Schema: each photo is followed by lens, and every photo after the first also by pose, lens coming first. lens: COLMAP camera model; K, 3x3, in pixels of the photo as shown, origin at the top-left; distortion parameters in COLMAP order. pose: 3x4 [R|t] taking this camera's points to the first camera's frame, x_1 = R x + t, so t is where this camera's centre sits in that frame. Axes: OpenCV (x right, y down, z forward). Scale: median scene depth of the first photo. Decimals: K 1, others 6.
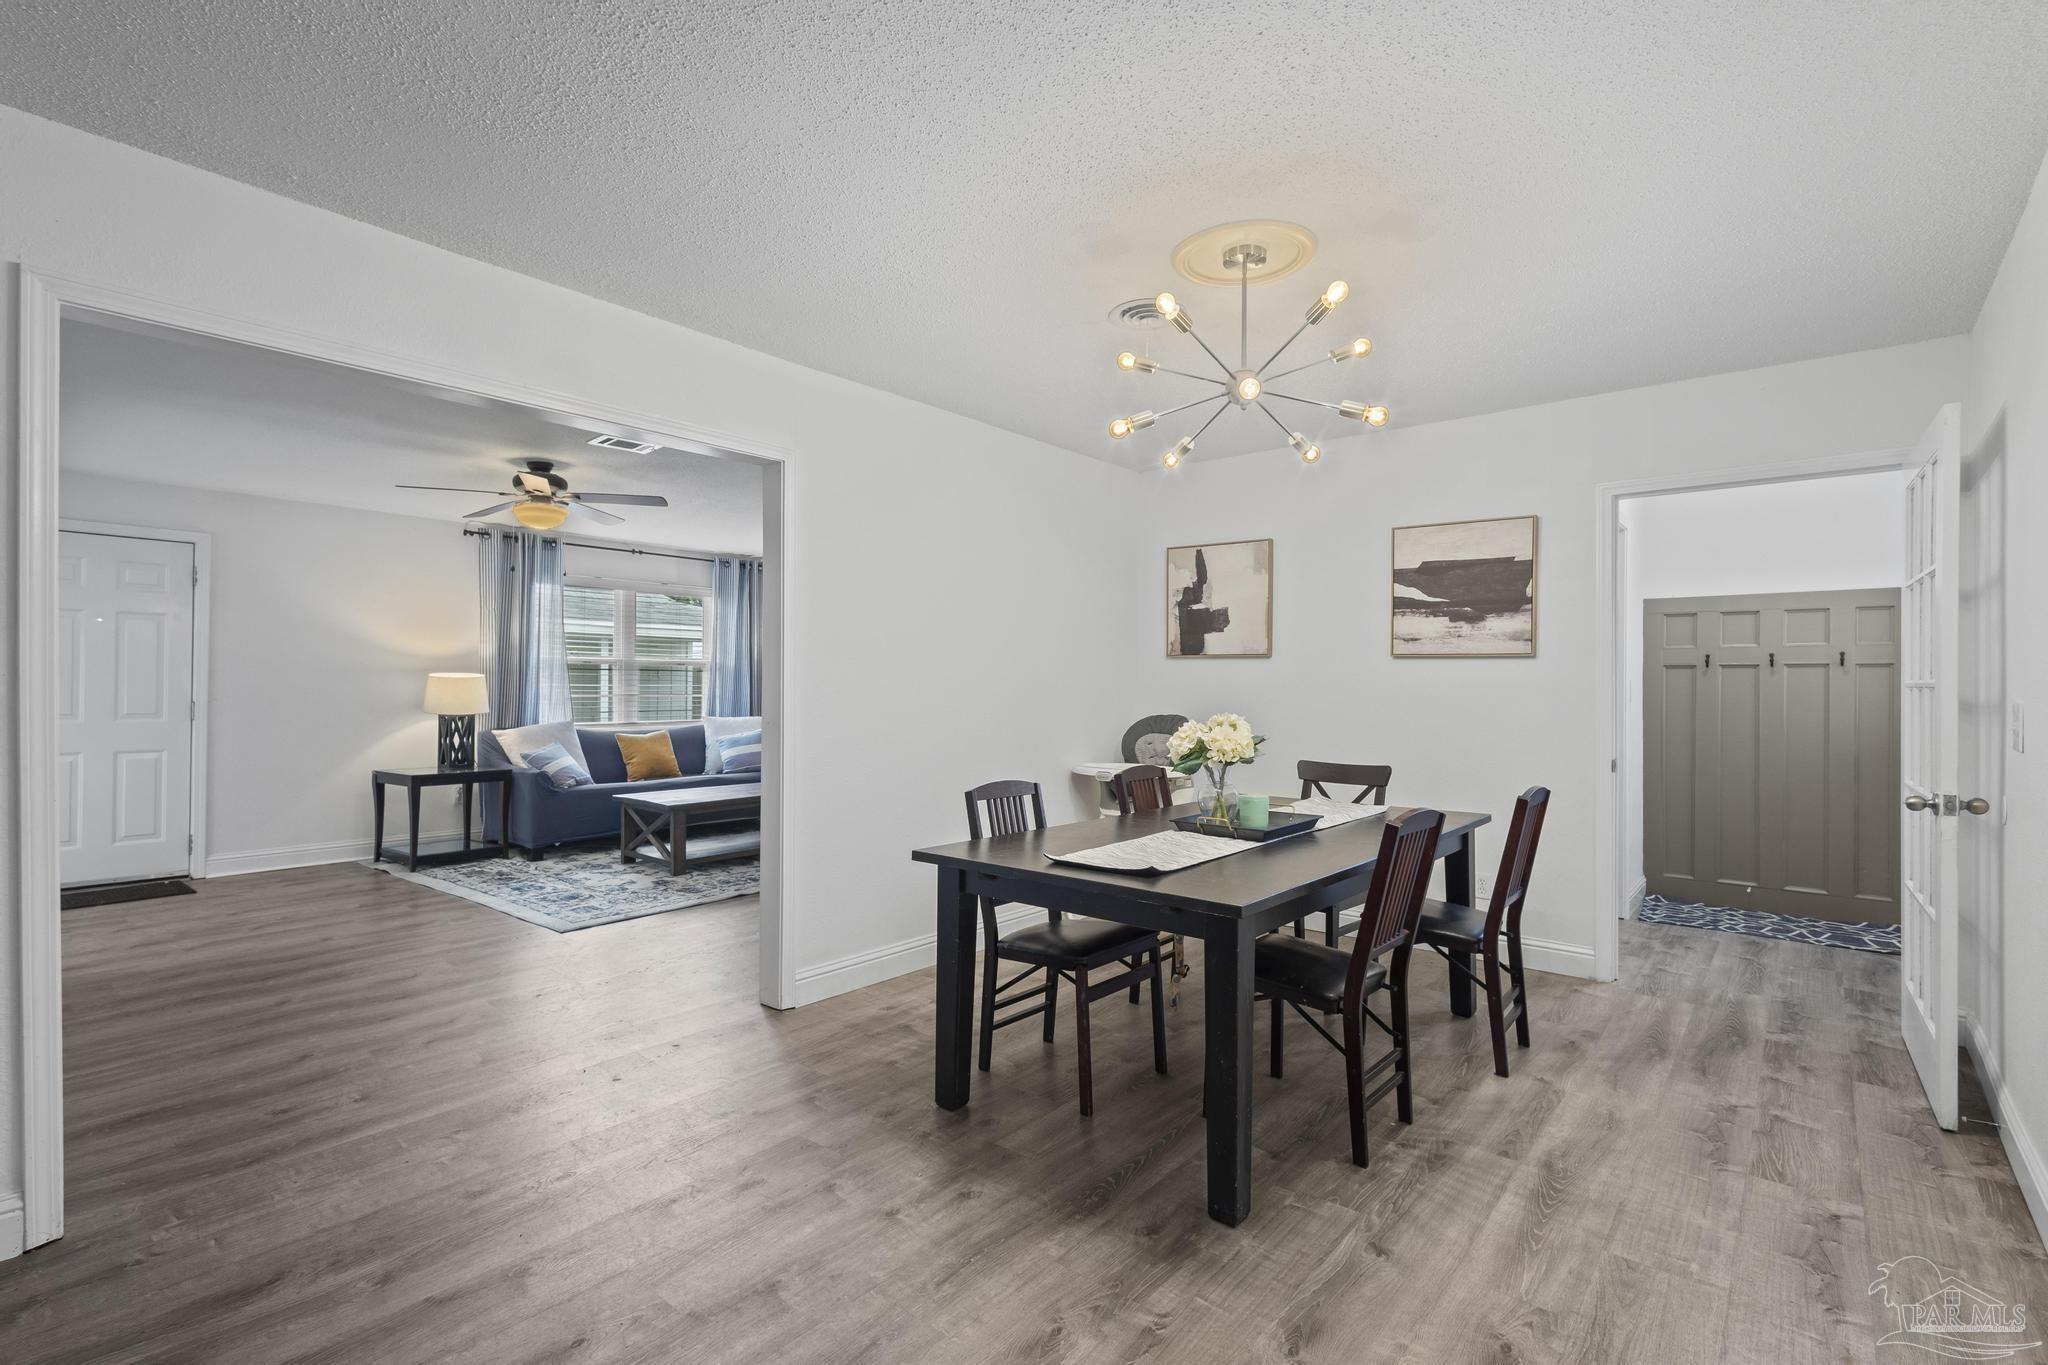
lens RADIAL K [[938.4, 0, 1005.7], [0, 938.4, 685.5], [0, 0, 1]] dist [0.002424, -0.000163]
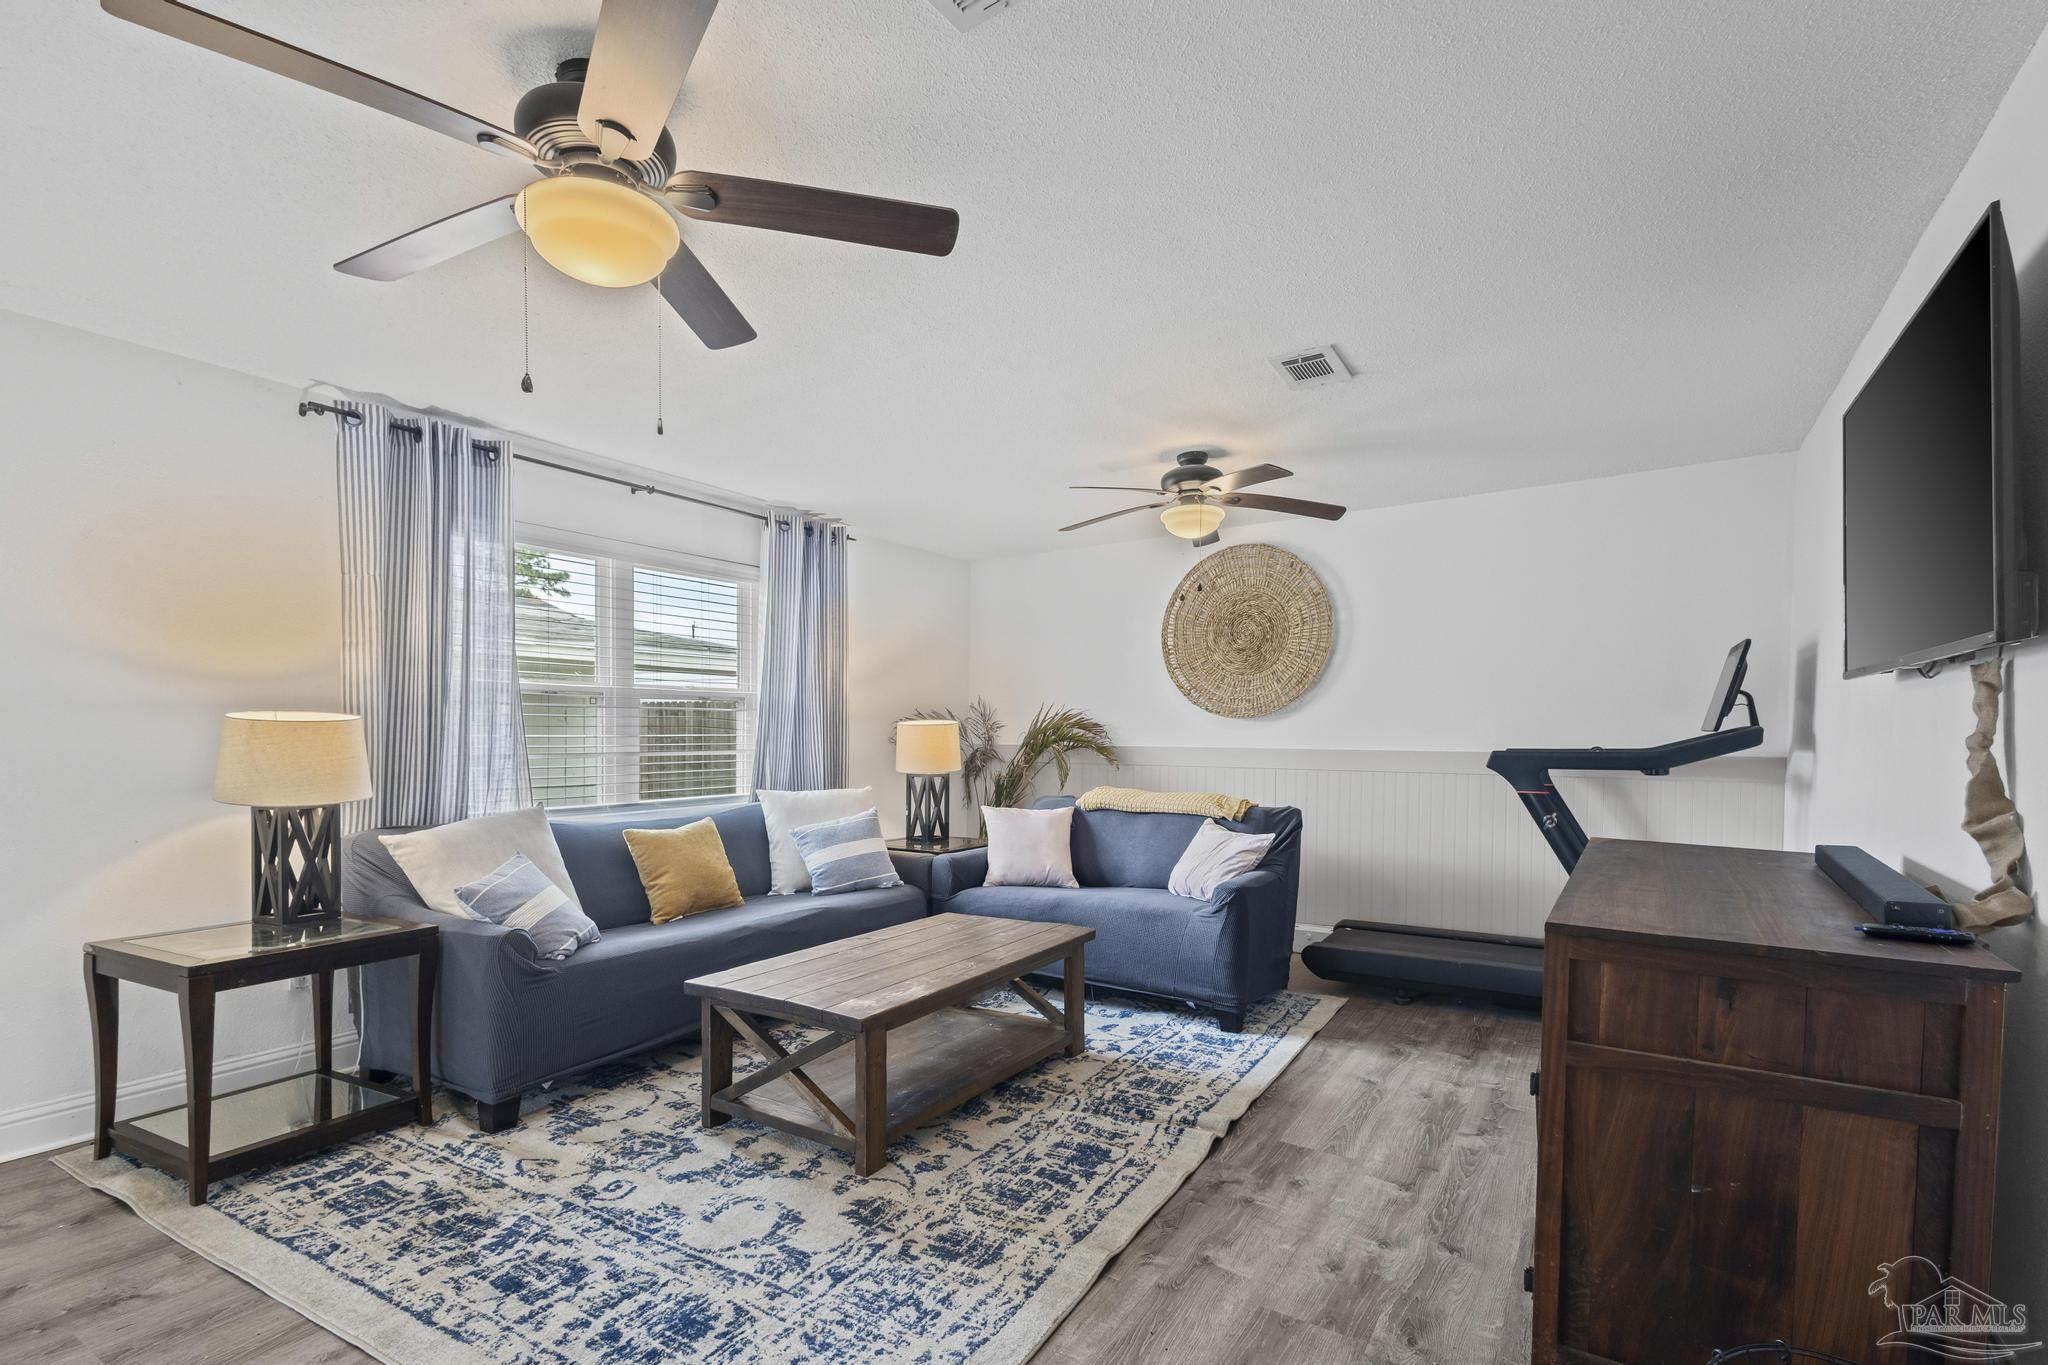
lens RADIAL K [[973.8, 0, 1013.9], [0, 973.8, 748.8], [0, 0, 1]] dist [0.010054, -0.000300]
pose [[0.989804, -0.010744, 0.142032, -0.307044], [0.007913, 0.999759, 0.020484, -0.003209], [-0.142218, -0.019151, 0.989650, 0.481173]]
